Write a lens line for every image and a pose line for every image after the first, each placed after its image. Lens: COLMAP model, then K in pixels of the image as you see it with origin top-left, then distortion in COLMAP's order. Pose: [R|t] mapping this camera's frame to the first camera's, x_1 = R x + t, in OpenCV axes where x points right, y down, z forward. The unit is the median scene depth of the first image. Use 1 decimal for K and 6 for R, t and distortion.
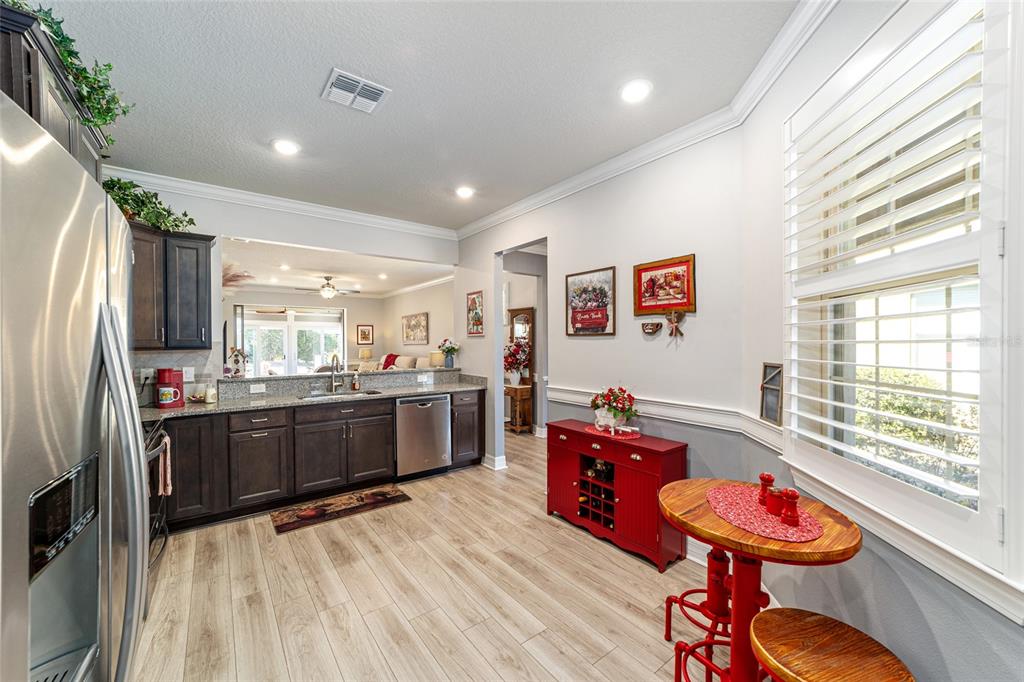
lens RADIAL K [[393.7, 0, 511.6], [0, 393.7, 345.0], [0, 0, 1]] dist [-0.014664, 0.006853]
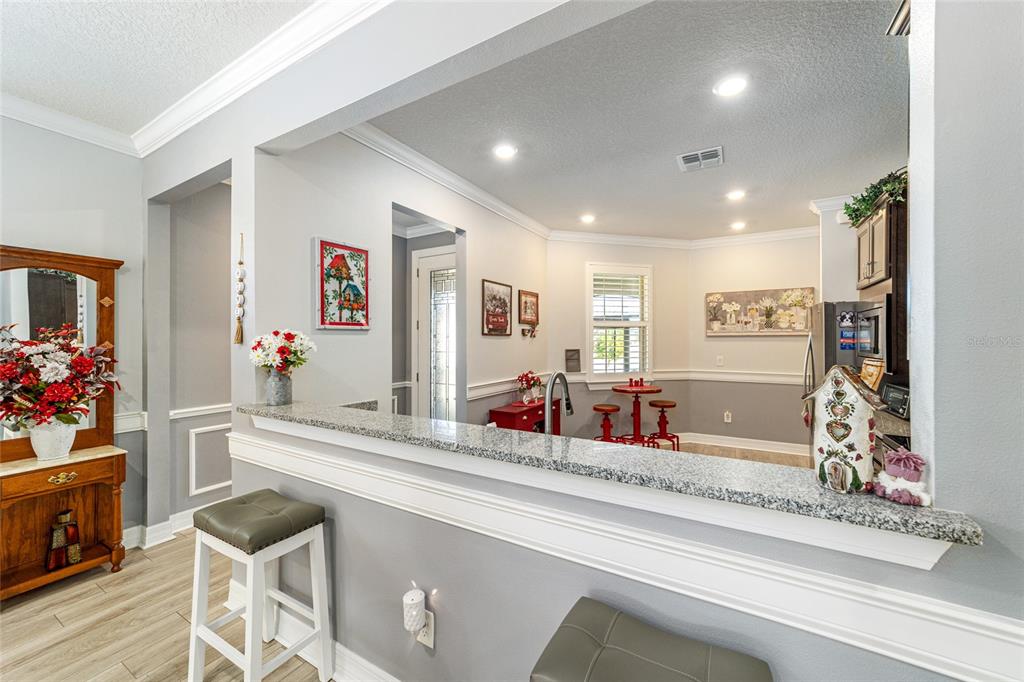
lens RADIAL K [[393.7, 0, 508.7], [0, 393.7, 338.8], [0, 0, 1]] dist [-0.014664, 0.006853]
pose [[-0.378054, 0.008015, 0.925749, -0.850569], [0.009754, 0.999942, -0.004674, -0.007306], [-0.925732, 0.007263, -0.378110, 1.293589]]
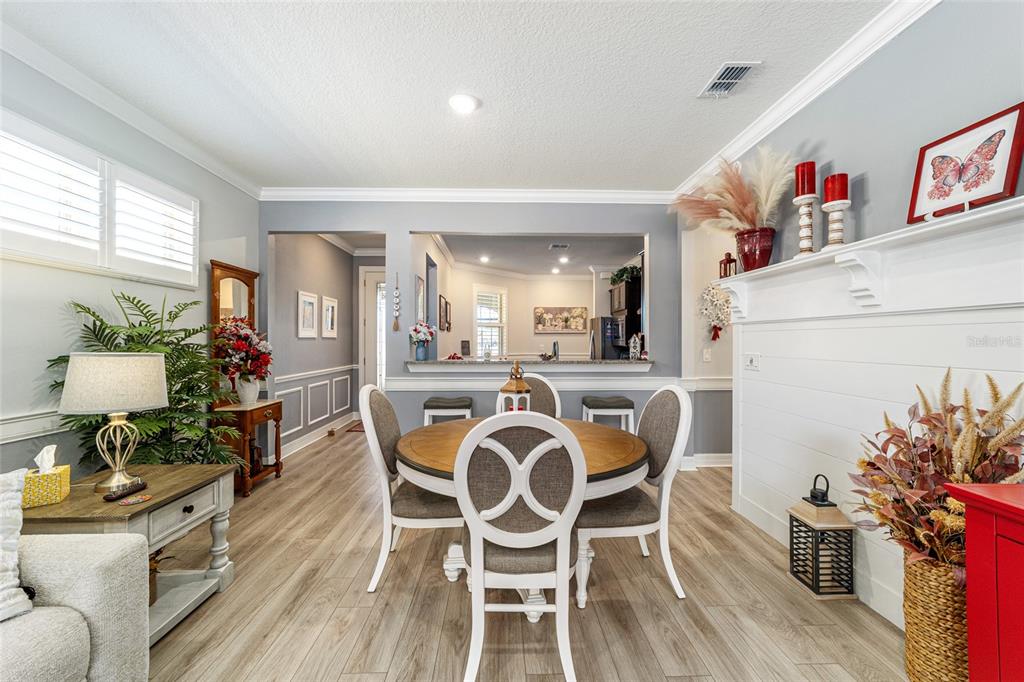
lens RADIAL K [[393.7, 0, 506.9], [0, 393.7, 341.8], [0, 0, 1]] dist [-0.014664, 0.006853]
pose [[-0.808055, 0.004094, 0.589093, -1.074477], [0.008826, 0.999948, 0.005157, 0.022957], [-0.589041, 0.009367, -0.808049, 2.143474]]
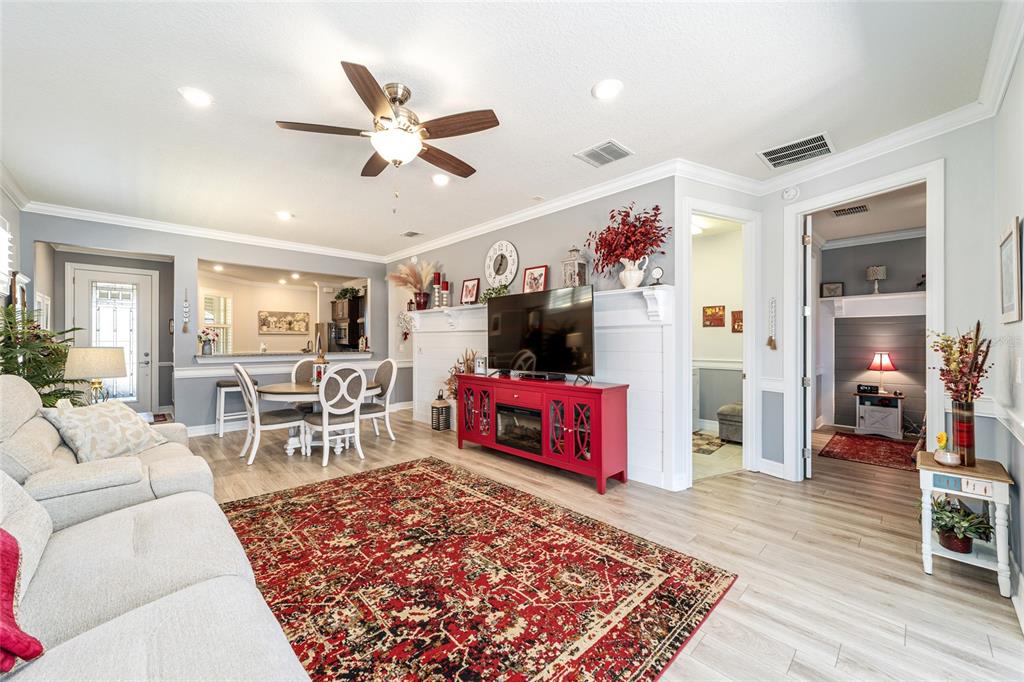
lens RADIAL K [[393.7, 0, 506.6], [0, 393.7, 339.7], [0, 0, 1]] dist [-0.014664, 0.006853]
pose [[-0.993799, 0.004618, -0.111093, -1.195011], [0.004163, 0.999982, 0.004330, 0.020033], [0.111111, 0.003841, -0.993801, 3.003303]]
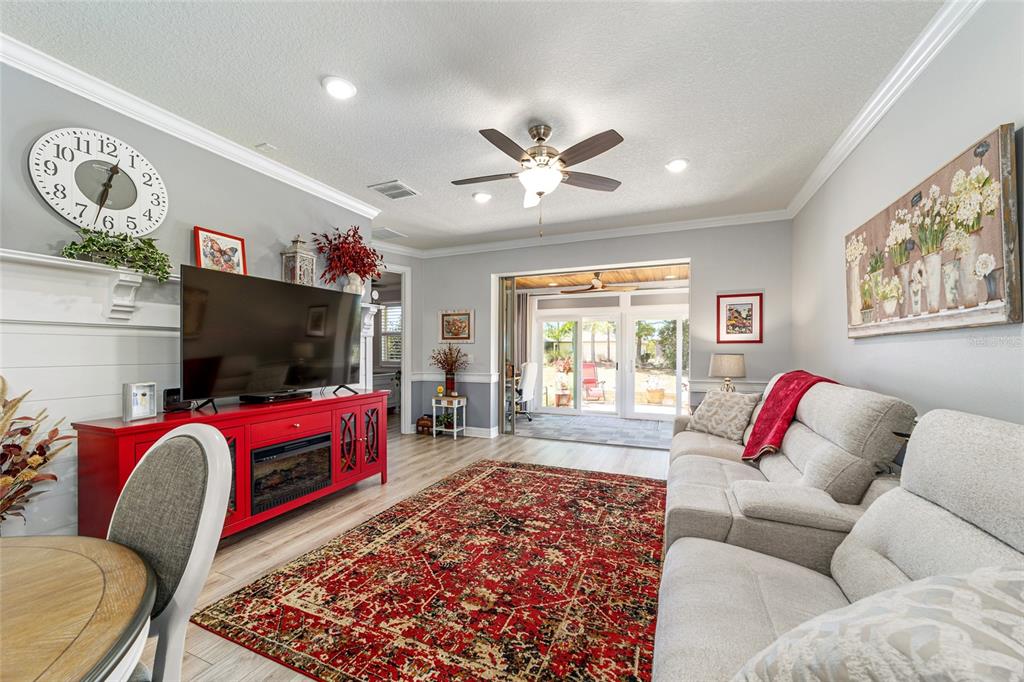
lens RADIAL K [[393.7, 0, 509.4], [0, 393.7, 352.9], [0, 0, 1]] dist [-0.014664, 0.006853]
pose [[0.493686, 0.011729, -0.869561, -0.449747], [-0.011251, 0.999912, 0.007099, 0.025787], [0.869567, 0.006279, 0.493774, 1.897606]]
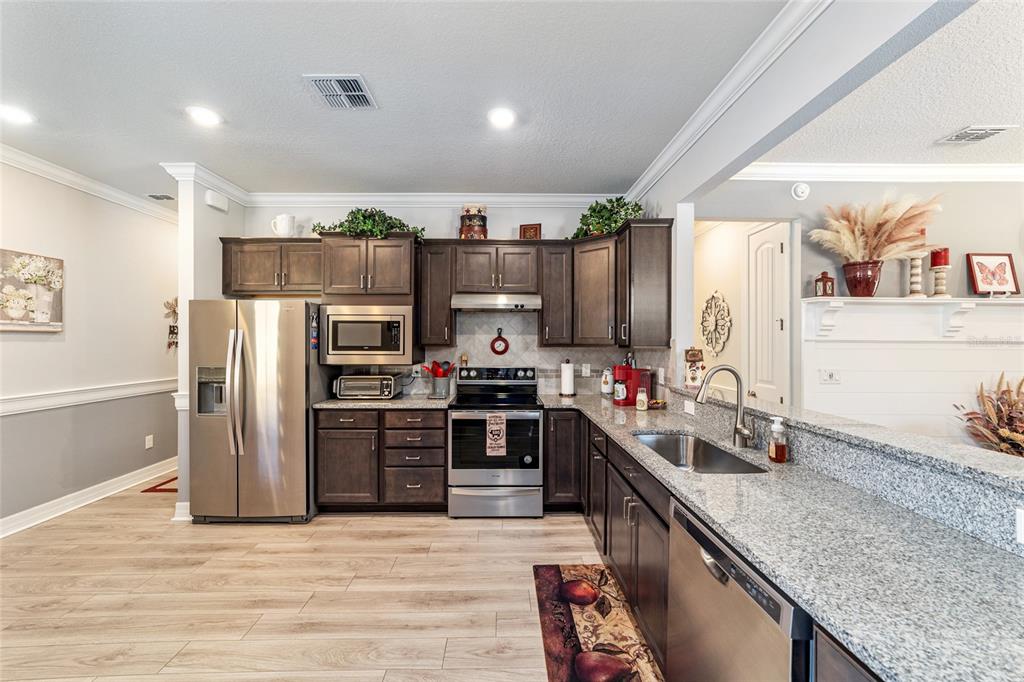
lens RADIAL K [[393.7, 0, 510.3], [0, 393.7, 343.1], [0, 0, 1]] dist [-0.014664, 0.006853]
pose [[-0.594547, 0.006404, -0.804035, 0.092915], [-0.006703, 0.999894, 0.012921, -0.008434], [0.804033, 0.013071, -0.594441, 1.174546]]
